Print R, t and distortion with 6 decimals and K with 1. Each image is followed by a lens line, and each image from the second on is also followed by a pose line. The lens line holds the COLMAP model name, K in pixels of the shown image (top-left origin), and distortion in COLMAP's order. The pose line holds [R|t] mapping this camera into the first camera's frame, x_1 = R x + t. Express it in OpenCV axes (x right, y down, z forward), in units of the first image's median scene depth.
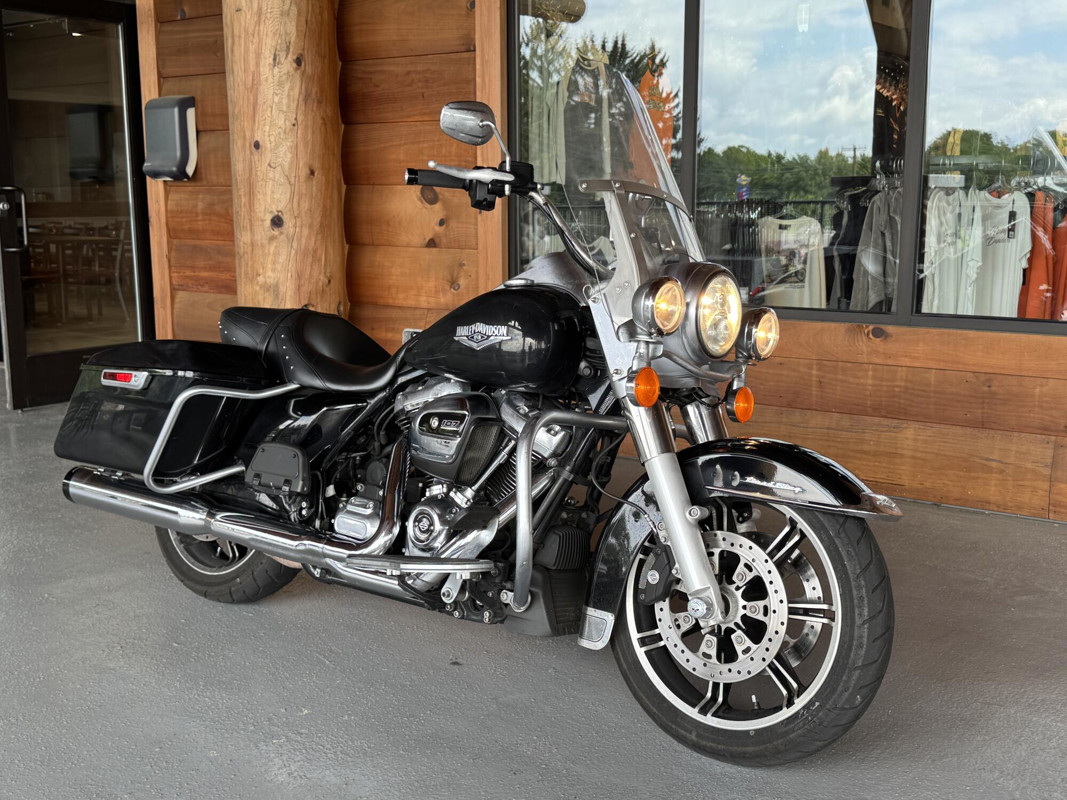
lens RADIAL K [[1186.3, 0, 531.4], [0, 1186.3, 397.6], [0, 0, 1]] dist [0.179976, -0.415284]
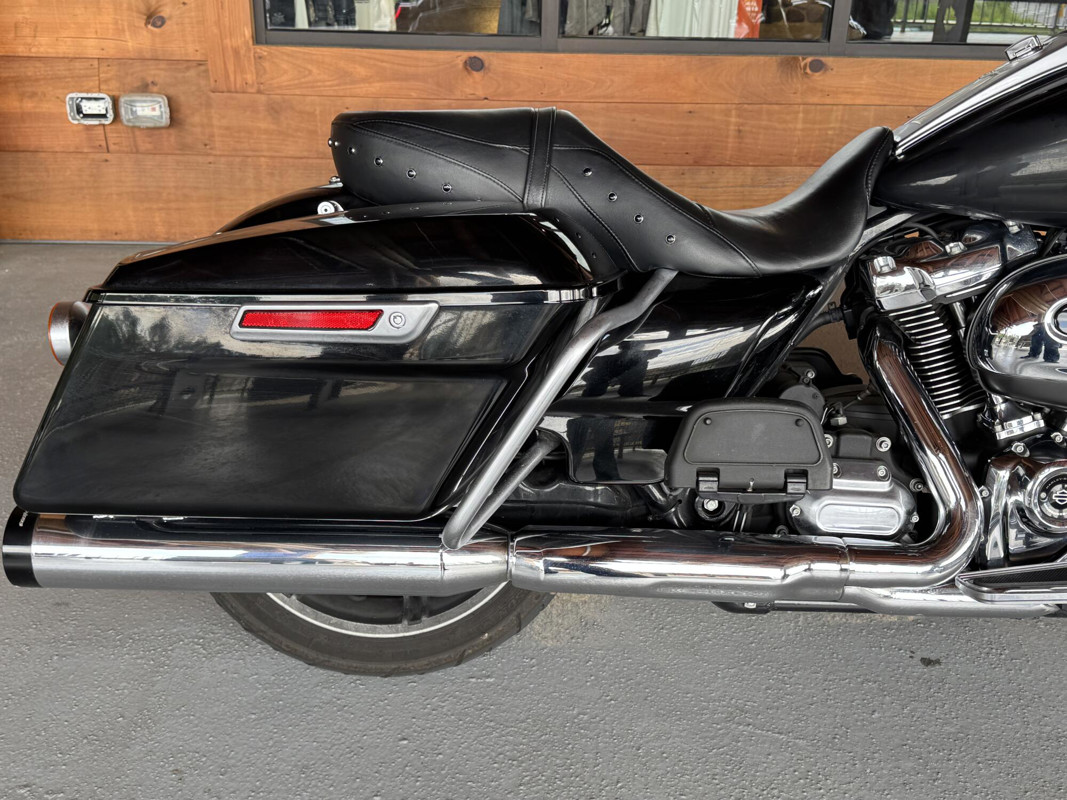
lens RADIAL K [[1076.1, 0, 533.5], [0, 1076.1, 400.0], [0, 0, 1]] dist [0.152671, -0.334768]
pose [[0.792457, -0.234070, 0.563226, -0.352638], [0.076353, 0.954236, 0.289142, -0.065623], [-0.605130, -0.186128, 0.774063, 0.464605]]
